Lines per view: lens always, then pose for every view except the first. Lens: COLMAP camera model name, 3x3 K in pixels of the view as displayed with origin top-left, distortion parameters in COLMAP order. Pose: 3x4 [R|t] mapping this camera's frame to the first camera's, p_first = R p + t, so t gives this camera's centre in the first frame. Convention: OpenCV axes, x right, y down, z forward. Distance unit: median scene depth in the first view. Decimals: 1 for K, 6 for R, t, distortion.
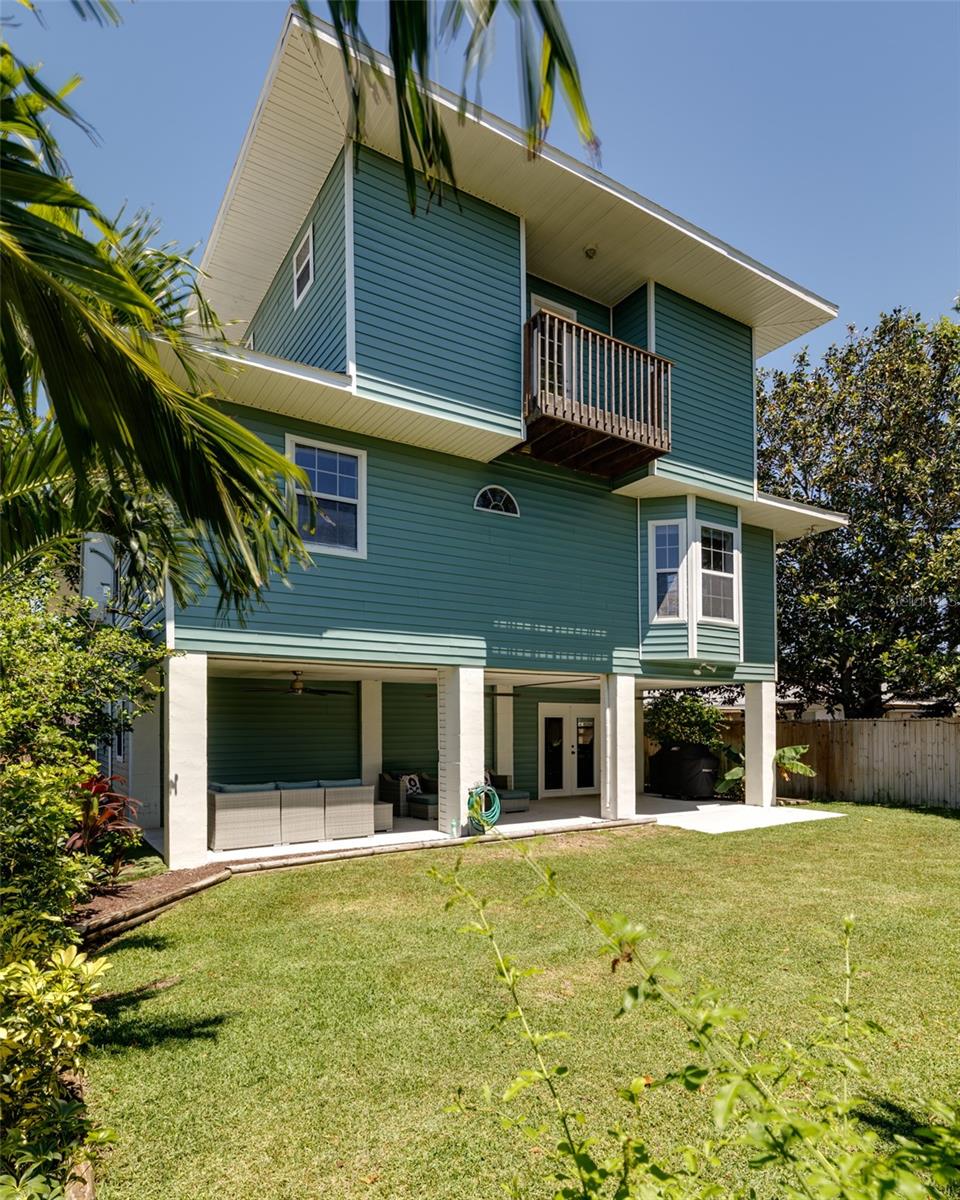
lens RADIAL K [[703.8, 0, 478.5], [0, 703.8, 715.8], [0, 0, 1]] dist [0.001032, -0.000354]
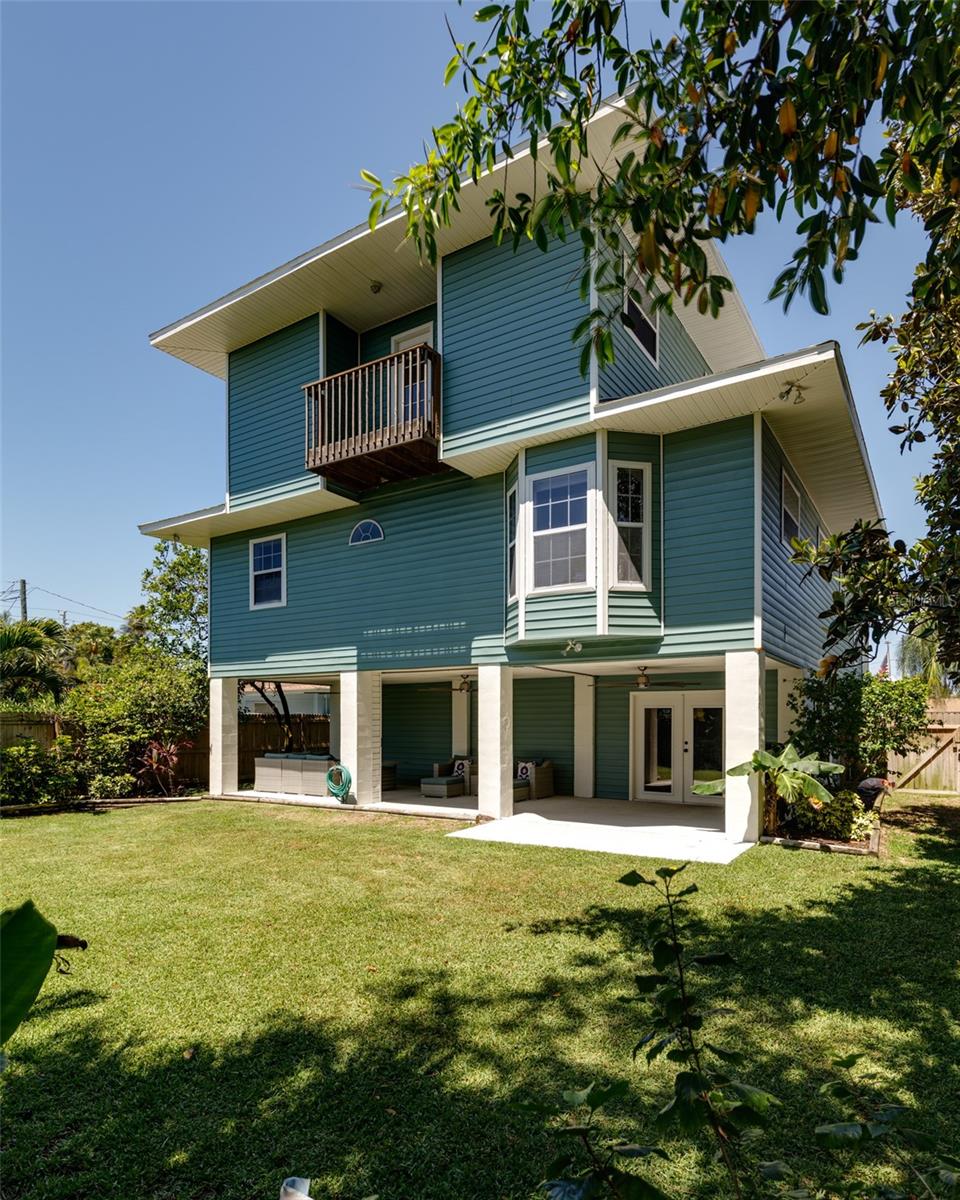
lens RADIAL K [[703.8, 0, 478.5], [0, 703.8, 715.8], [0, 0, 1]] dist [0.001032, -0.000354]
pose [[0.412235, -0.002732, -0.911073, 1.078340], [0.013664, 0.999902, 0.003184, 0.007880], [0.910975, -0.013761, 0.412232, 0.600606]]
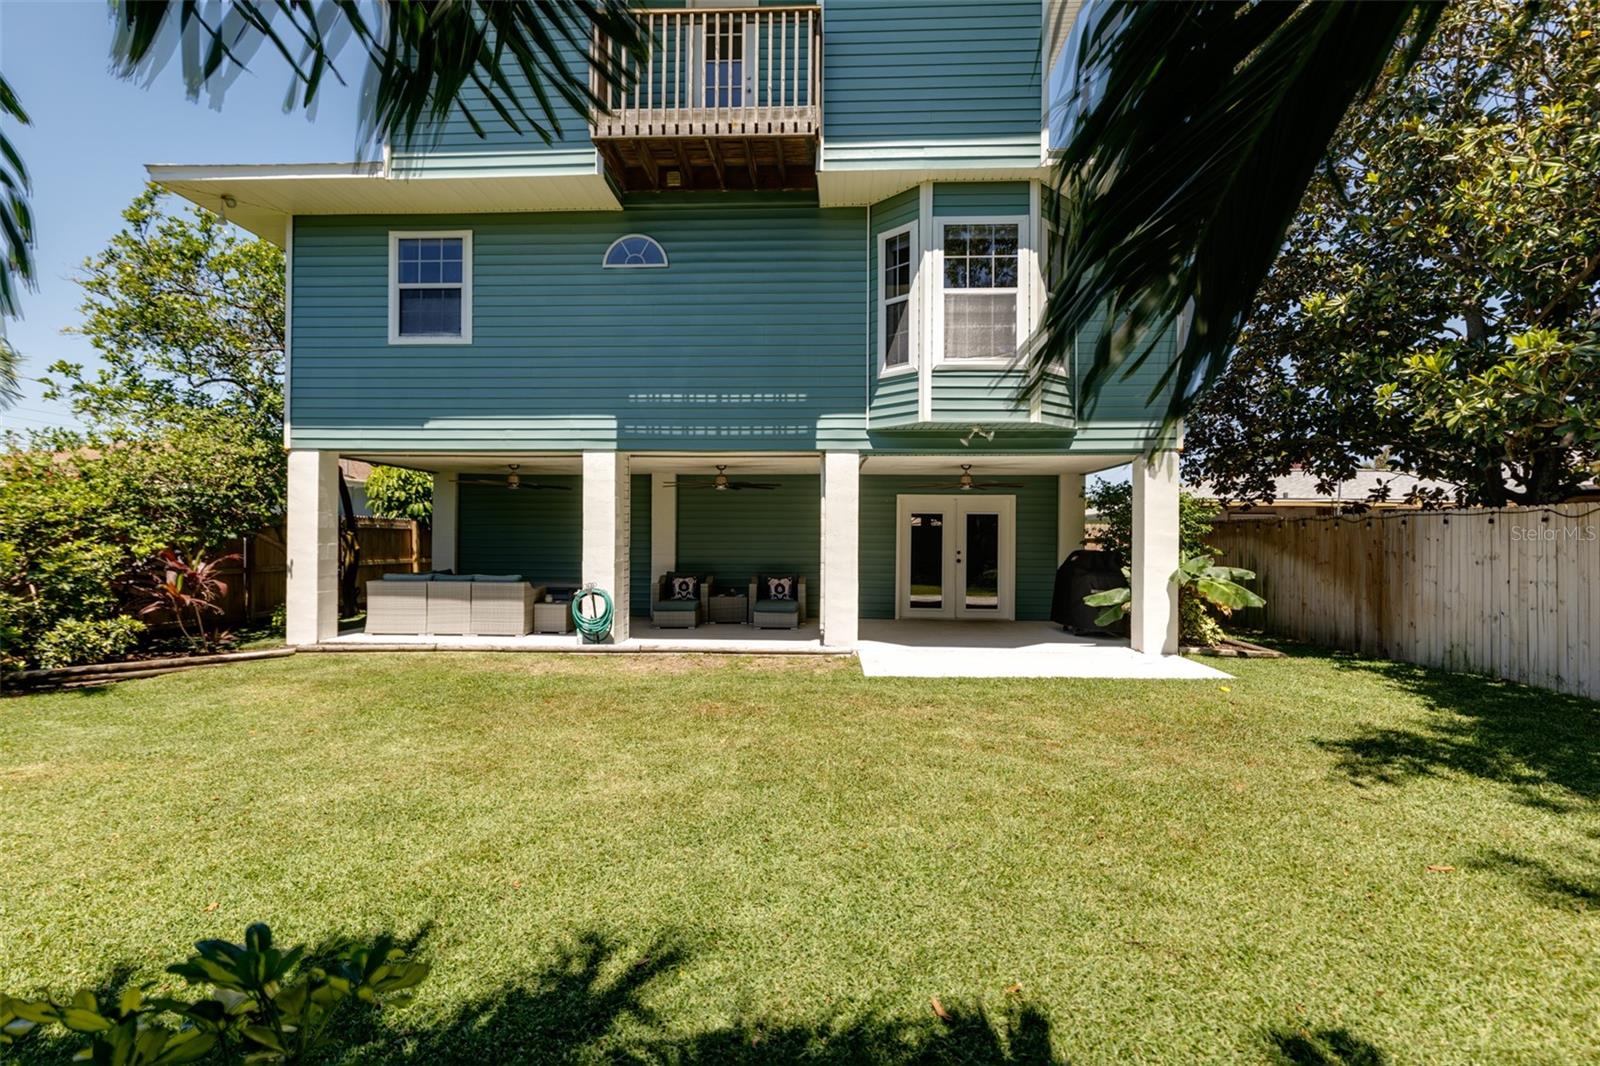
lens RADIAL K [[779.0, 0, 800.0], [0, 779.0, 533.0], [0, 0, 1]] dist [0.002026, -0.000787]
pose [[0.816131, 0.005774, -0.577838, 0.651159], [0.000380, 0.999944, 0.010529, 0.018892], [0.577867, -0.008813, 0.816084, 0.311043]]
